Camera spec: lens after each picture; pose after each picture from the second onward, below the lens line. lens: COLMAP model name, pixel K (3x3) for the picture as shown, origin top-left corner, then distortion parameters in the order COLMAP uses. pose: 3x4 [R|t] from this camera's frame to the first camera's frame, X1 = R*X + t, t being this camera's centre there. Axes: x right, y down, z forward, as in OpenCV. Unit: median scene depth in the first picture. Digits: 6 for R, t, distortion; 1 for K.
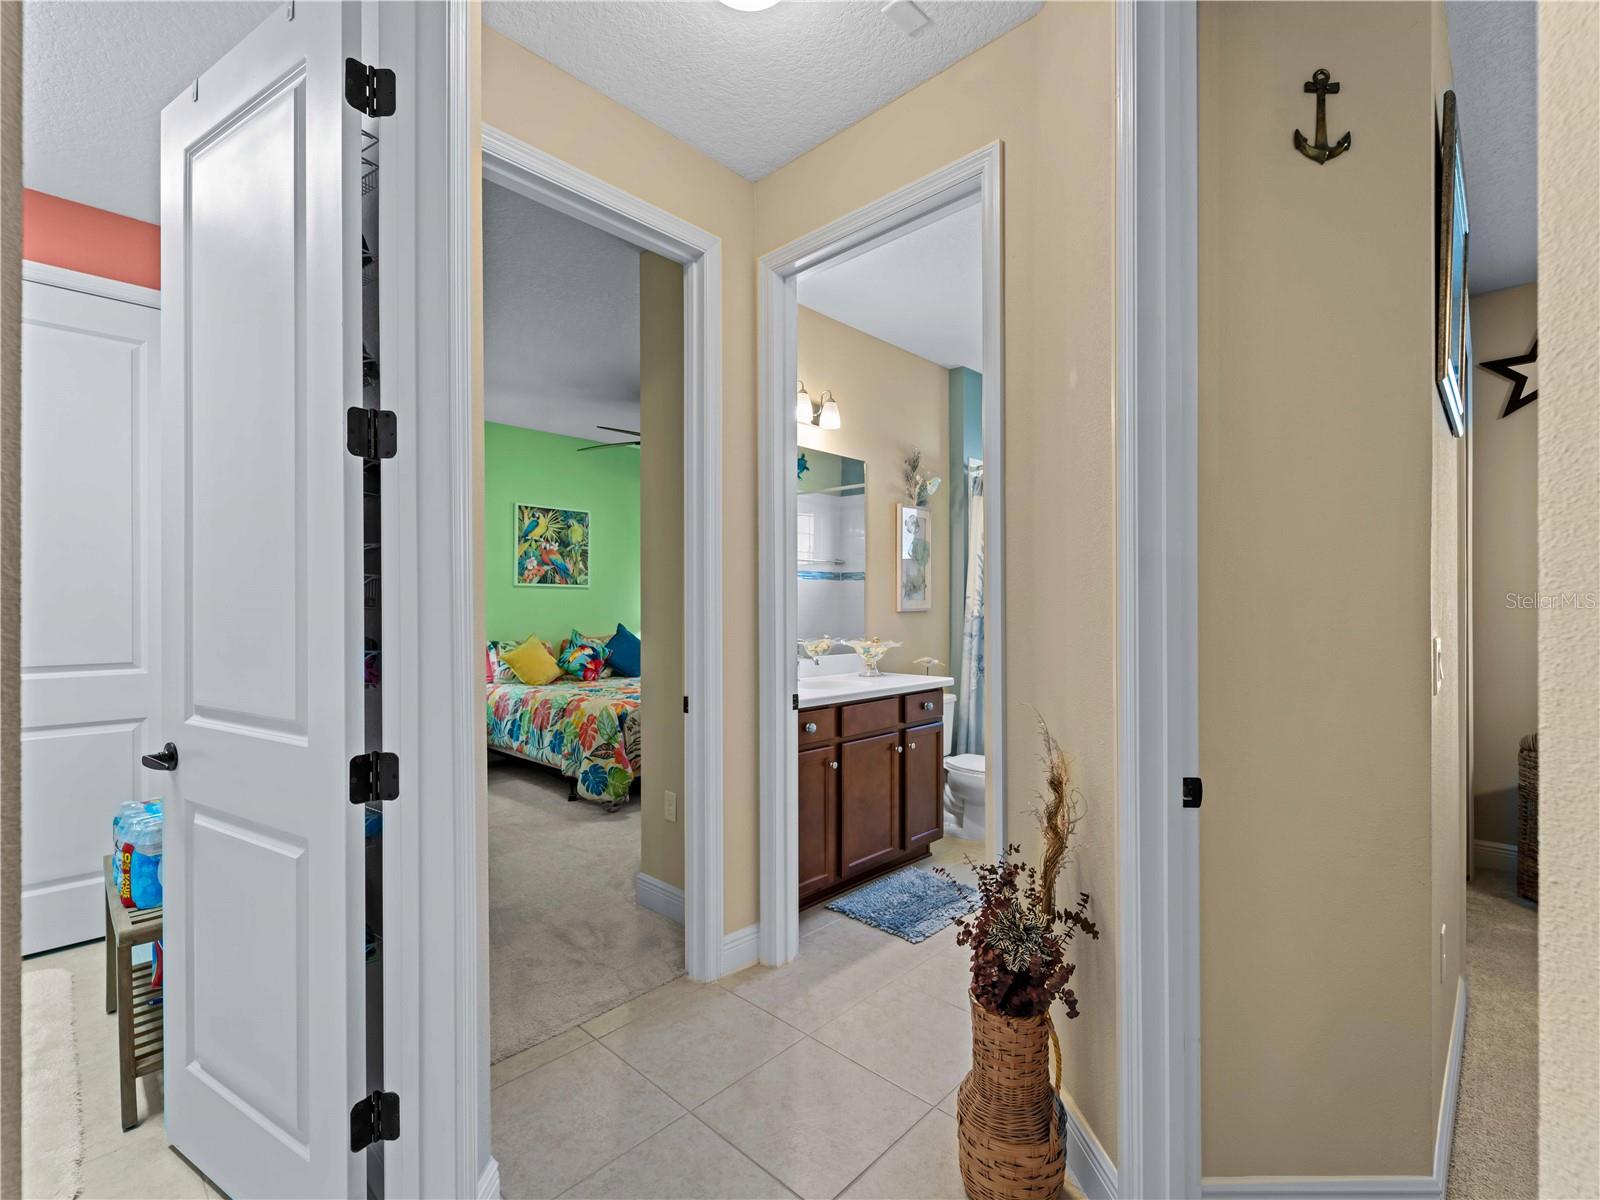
lens RADIAL K [[728.1, 0, 800.9], [0, 728.1, 605.2], [0, 0, 1]] dist [0.002986, -0.001418]
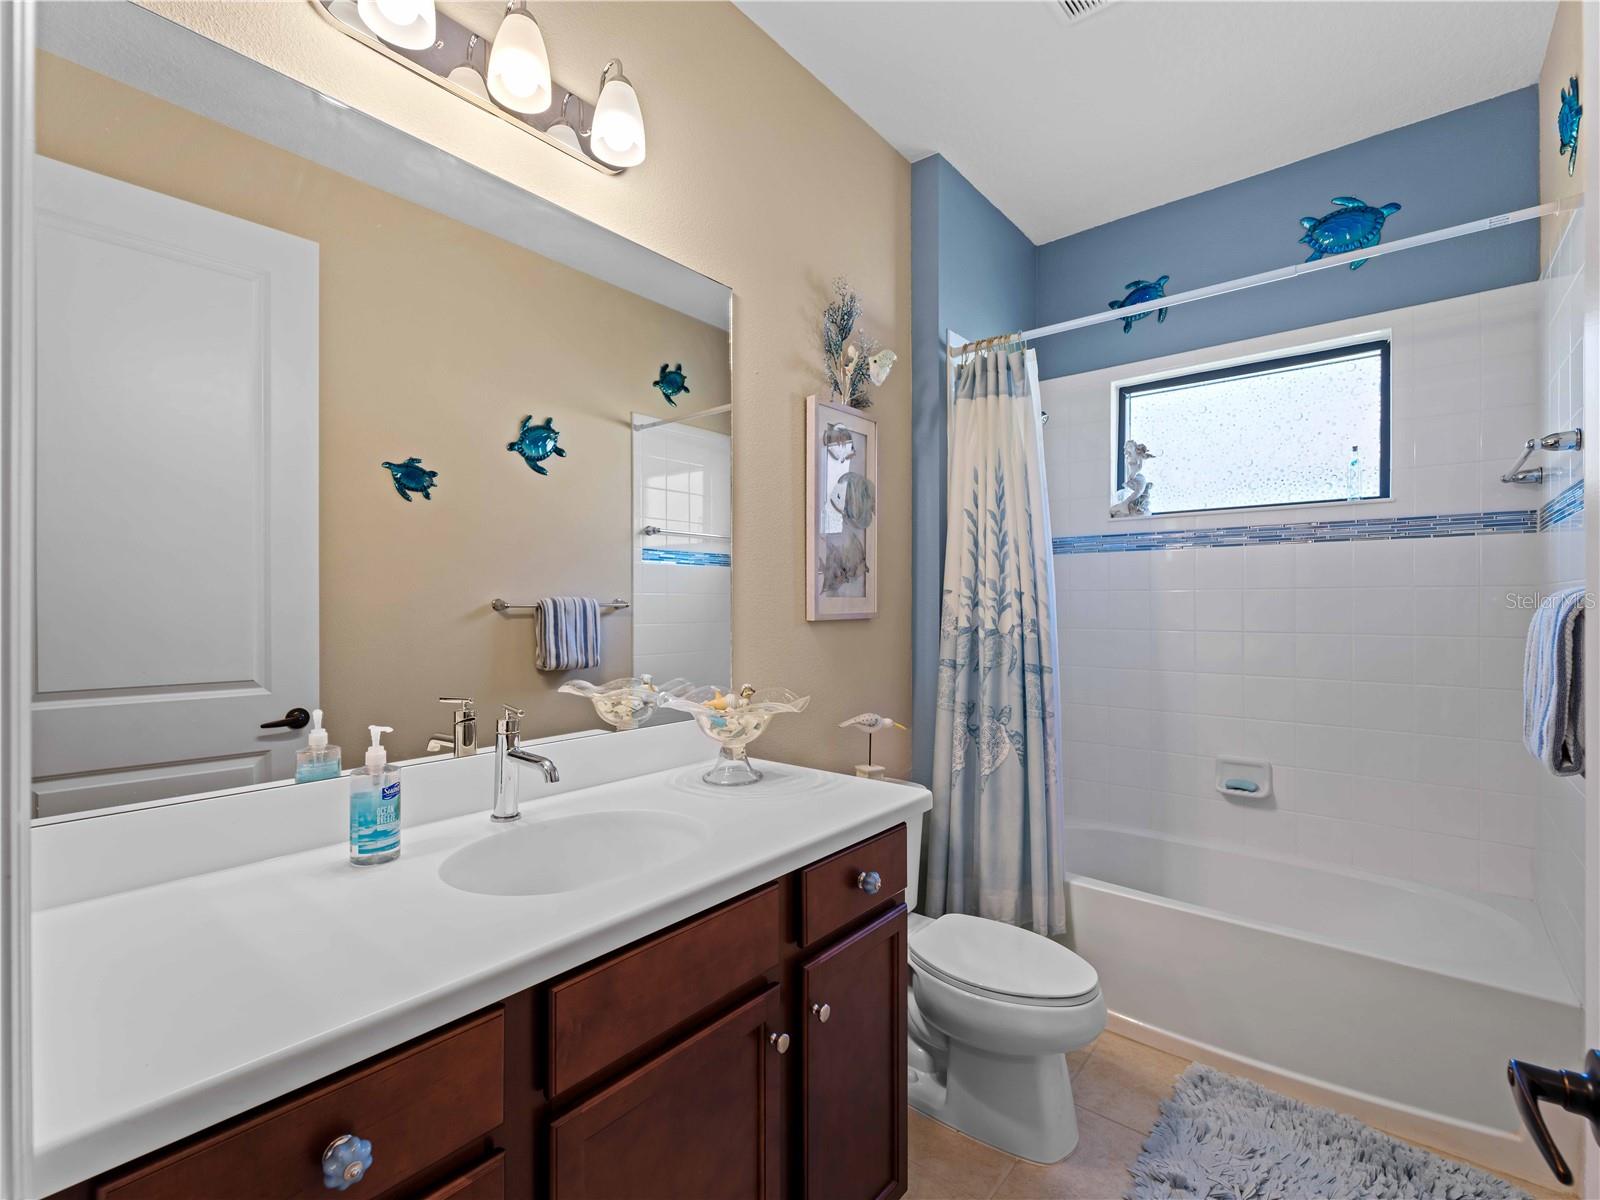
lens RADIAL K [[728.1, 0, 800.9], [0, 728.1, 605.2], [0, 0, 1]] dist [0.002986, -0.001418]
pose [[0.997551, -0.001136, 0.069940, 0.091132], [0.000881, 0.999993, 0.003673, -0.003188], [-0.069944, -0.003603, 0.997544, 0.503904]]
